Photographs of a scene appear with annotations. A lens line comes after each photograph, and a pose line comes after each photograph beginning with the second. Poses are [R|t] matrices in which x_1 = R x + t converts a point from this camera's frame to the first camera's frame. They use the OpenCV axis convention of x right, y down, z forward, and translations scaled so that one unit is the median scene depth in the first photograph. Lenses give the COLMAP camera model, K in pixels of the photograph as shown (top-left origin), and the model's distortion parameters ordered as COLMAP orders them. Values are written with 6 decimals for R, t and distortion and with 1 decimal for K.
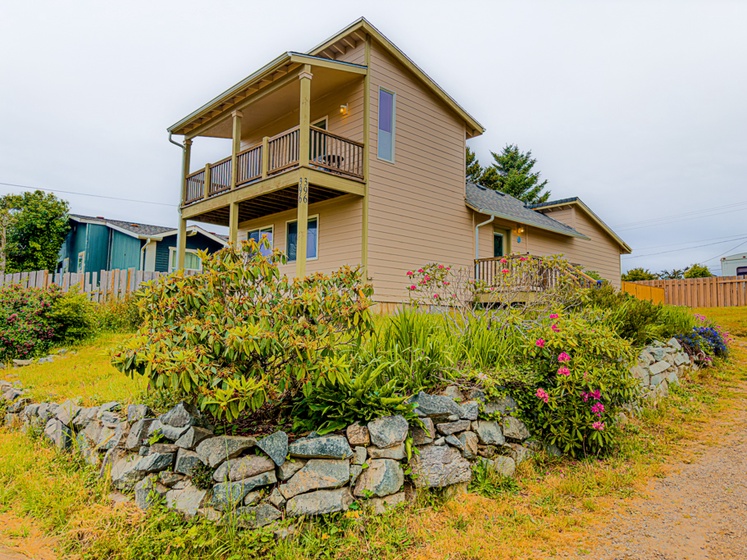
lens RADIAL K [[527.1, 0, 378.9], [0, 527.1, 277.1], [0, 0, 1]] dist [0.091701, -0.116490]
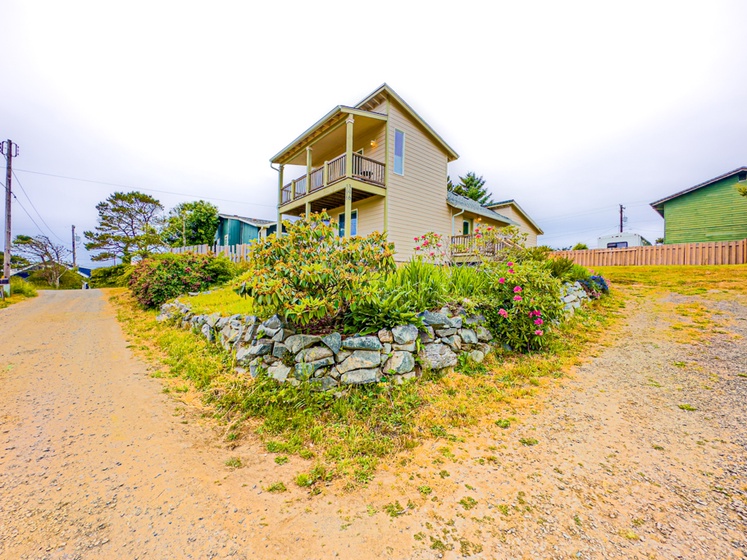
lens RADIAL K [[301.7, 0, 373.5], [0, 301.7, 280.0], [0, 0, 1]] dist [0.000668, 0.000227]
pose [[0.998153, 0.005483, -0.060494, -0.017723], [0.000412, 0.995285, 0.096995, 0.038718], [0.060741, -0.096841, 0.993445, 0.108903]]
